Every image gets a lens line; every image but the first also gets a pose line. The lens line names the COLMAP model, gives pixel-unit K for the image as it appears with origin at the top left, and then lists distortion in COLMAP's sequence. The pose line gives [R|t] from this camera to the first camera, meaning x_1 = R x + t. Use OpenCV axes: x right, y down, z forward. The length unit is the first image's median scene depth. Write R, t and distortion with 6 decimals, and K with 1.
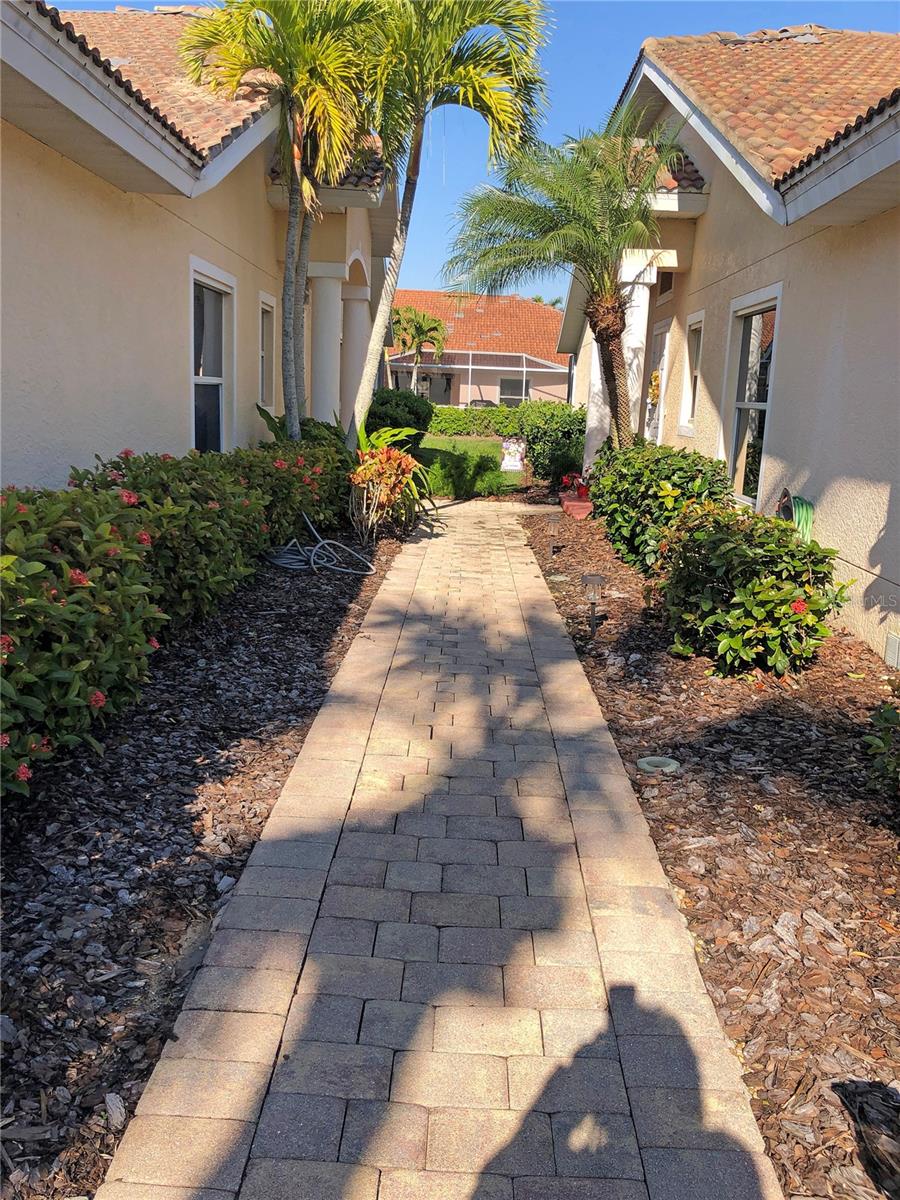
lens RADIAL K [[970.8, 0, 450.0], [0, 970.8, 600.0], [0, 0, 1]] dist [0.026686, -0.043603]
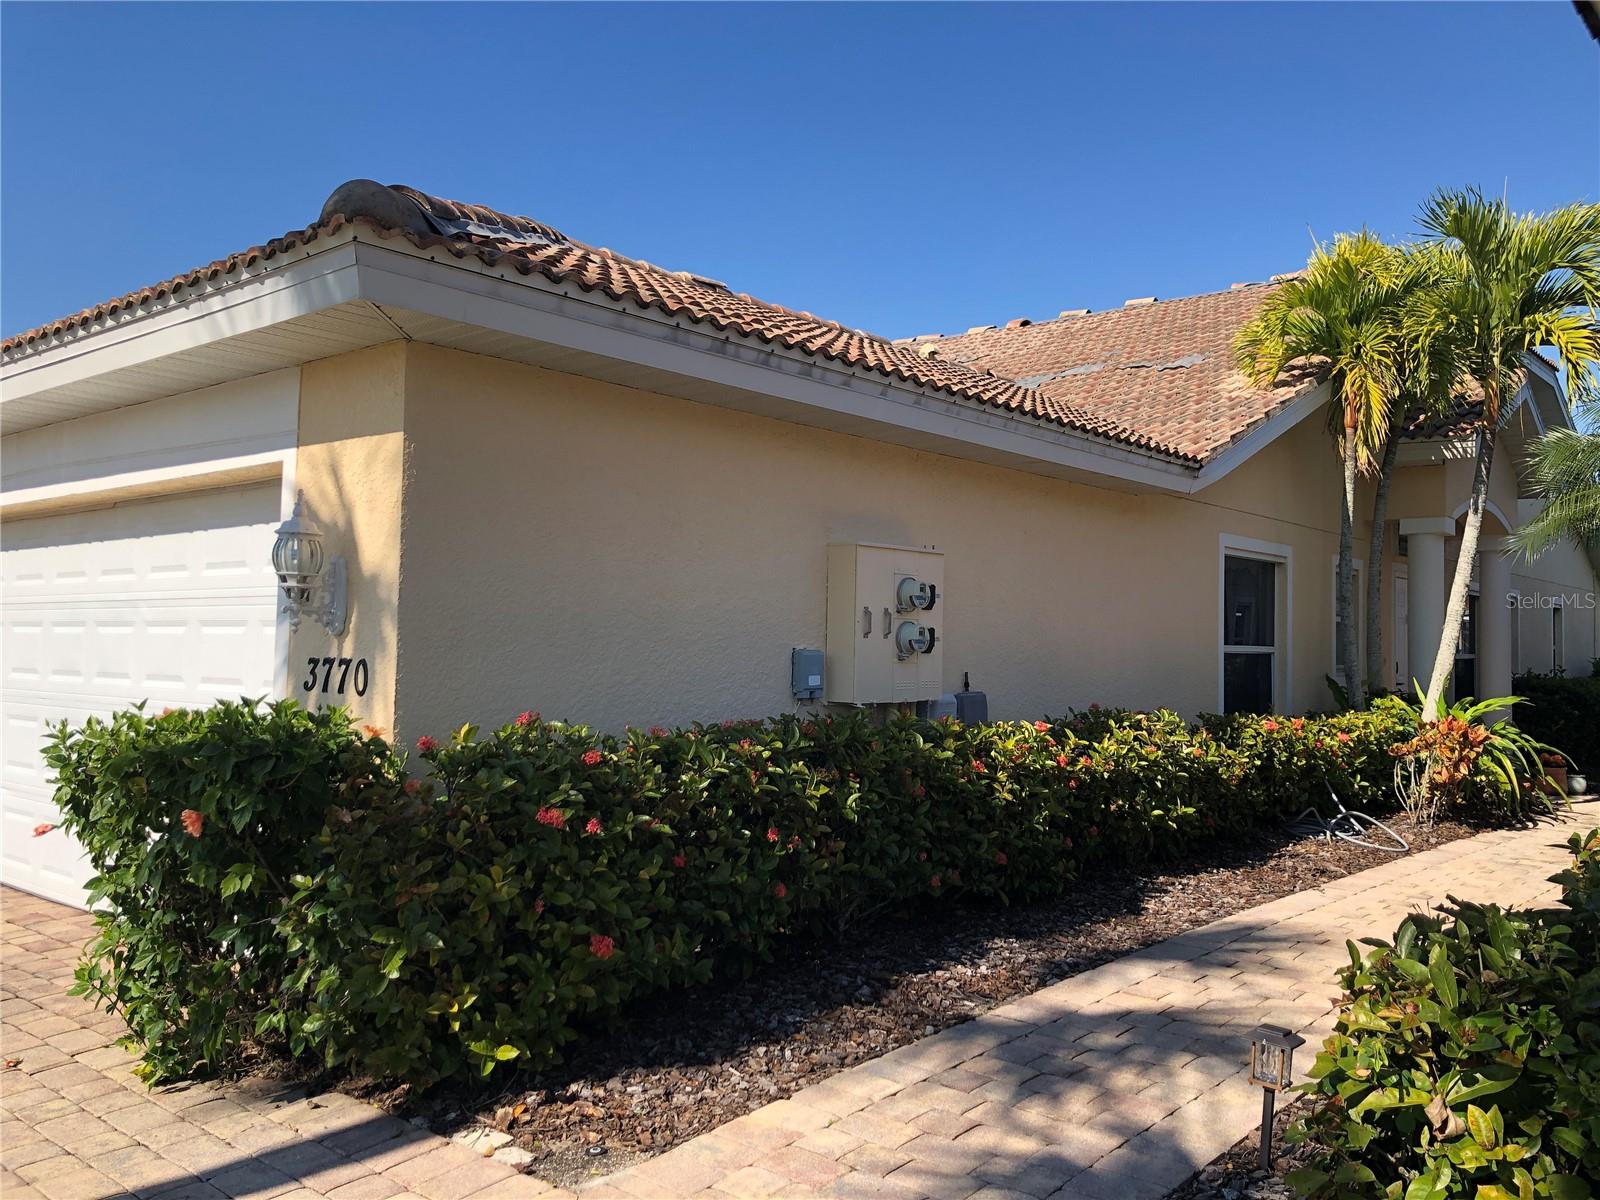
lens RADIAL K [[1294.4, 0, 809.6], [0, 1294.4, 594.0], [0, 0, 1]] dist [0.026686, -0.043603]
pose [[0.768803, -0.047228, -0.637739, 0.276543], [-0.122221, 0.968034, -0.219027, 0.070940], [0.627697, 0.246334, 0.738455, -0.297902]]
